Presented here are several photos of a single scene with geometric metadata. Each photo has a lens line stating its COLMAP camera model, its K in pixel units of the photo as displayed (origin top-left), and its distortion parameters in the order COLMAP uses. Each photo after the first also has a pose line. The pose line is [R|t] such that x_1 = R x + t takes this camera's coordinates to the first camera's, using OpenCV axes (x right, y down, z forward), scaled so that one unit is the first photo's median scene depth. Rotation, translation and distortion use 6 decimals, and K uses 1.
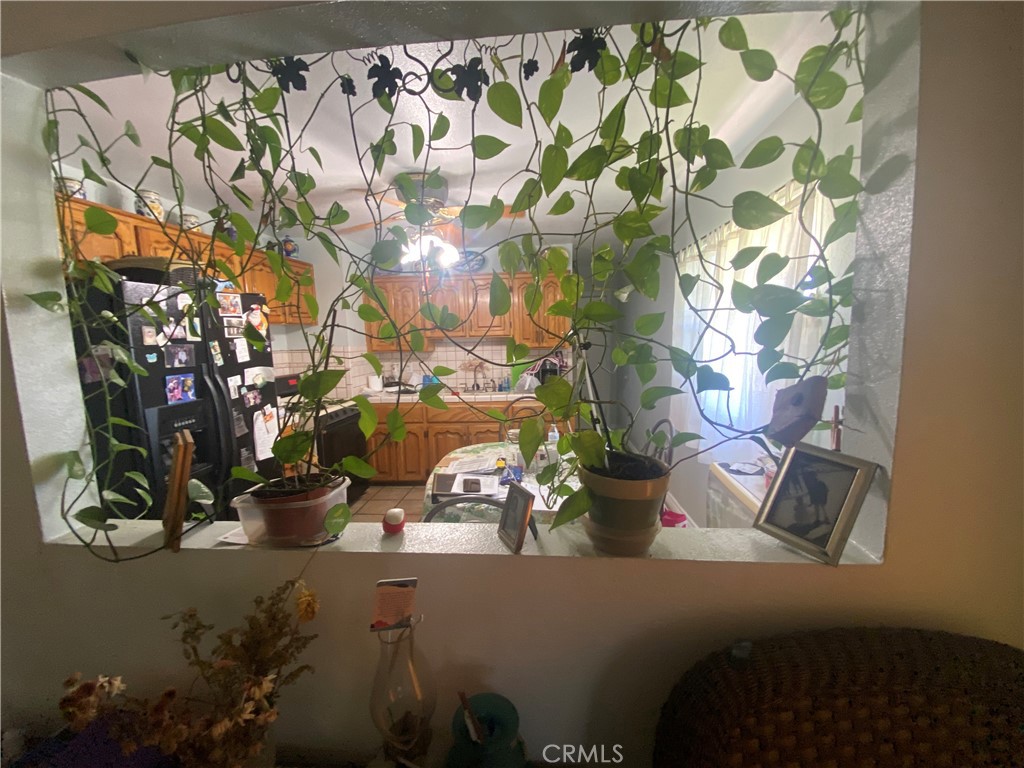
lens RADIAL K [[414.5, 0, 512.0], [0, 414.5, 384.0], [0, 0, 1]] dist [0.017589, -0.018022]
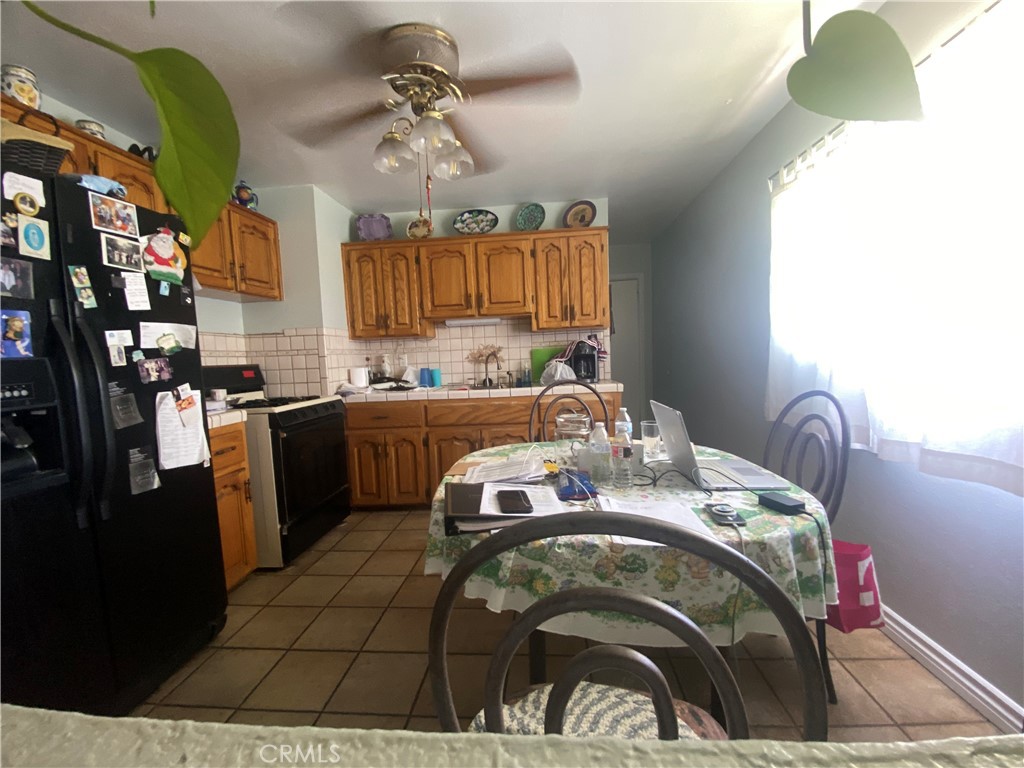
lens RADIAL K [[432.6, 0, 511.5], [0, 432.6, 385.0], [0, 0, 1]] dist [0.017977, -0.018897]
pose [[0.999858, -0.016732, 0.002033, -0.101791], [0.016807, 0.998838, -0.045174, 0.115755], [-0.001274, 0.045202, 0.998977, 0.414362]]
